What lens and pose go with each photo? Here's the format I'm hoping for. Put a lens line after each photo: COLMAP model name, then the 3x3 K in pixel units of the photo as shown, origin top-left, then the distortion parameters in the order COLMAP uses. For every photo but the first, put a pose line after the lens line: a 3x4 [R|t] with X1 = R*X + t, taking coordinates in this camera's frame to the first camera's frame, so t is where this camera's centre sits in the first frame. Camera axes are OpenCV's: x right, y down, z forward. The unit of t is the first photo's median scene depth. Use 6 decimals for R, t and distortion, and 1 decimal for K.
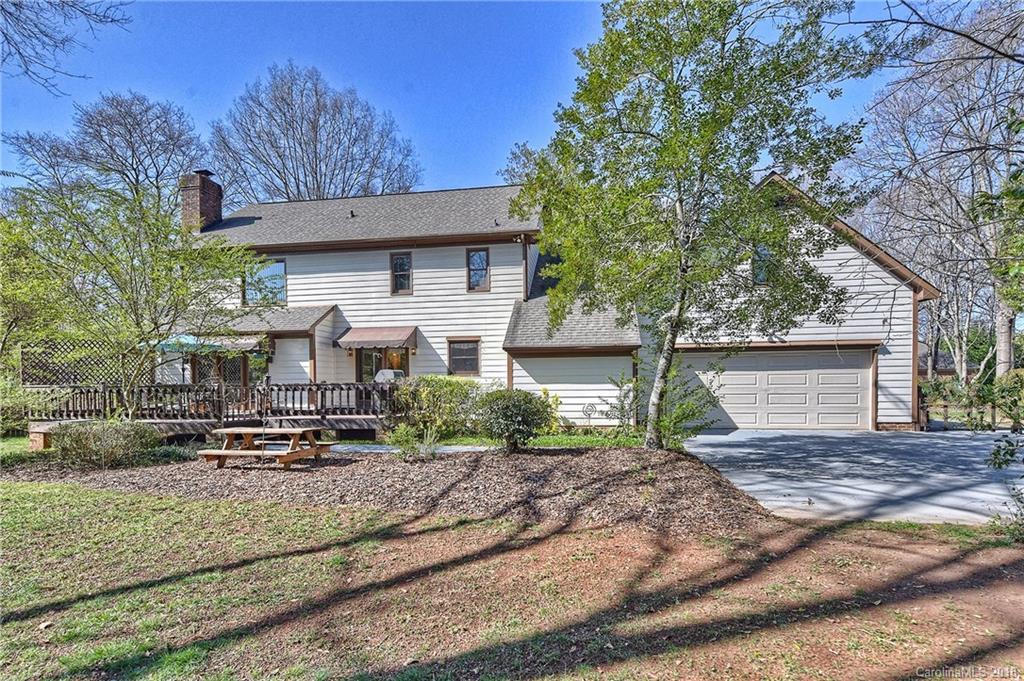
lens RADIAL K [[511.1, 0, 489.4], [0, 511.1, 380.3], [0, 0, 1]] dist [-0.011797, 0.003026]
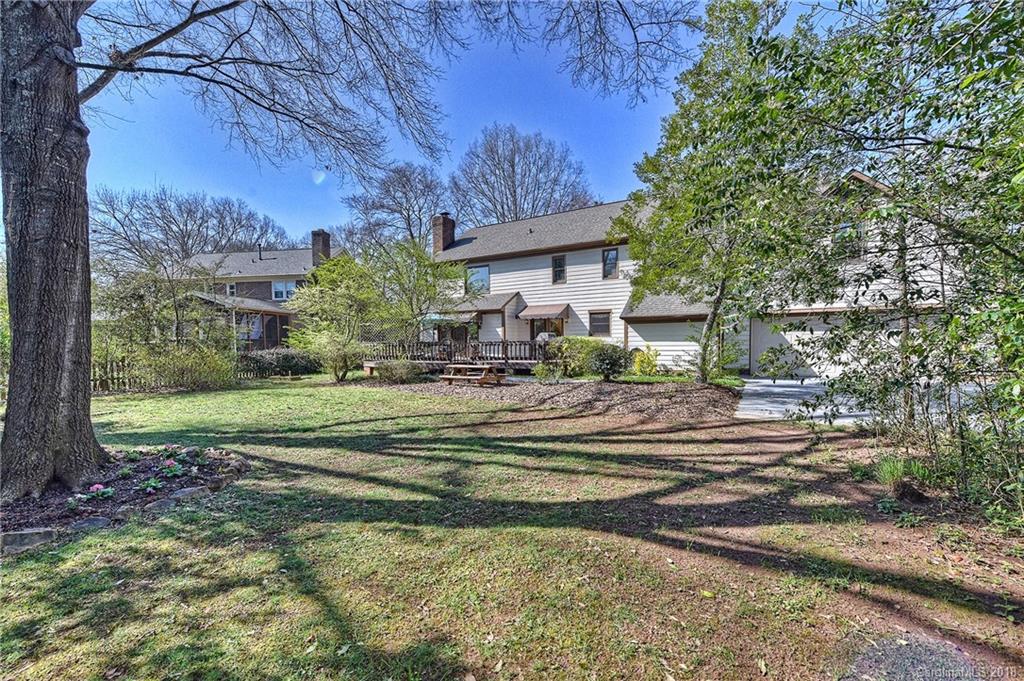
lens RADIAL K [[411.2, 0, 513.5], [0, 411.2, 341.8], [0, 0, 1]] dist [0.003300, 0.000087]
pose [[0.938384, -0.000762, -0.345594, 0.141461], [0.002451, 0.999987, 0.004450, 0.001224], [0.345586, -0.005023, 0.938374, -0.225951]]
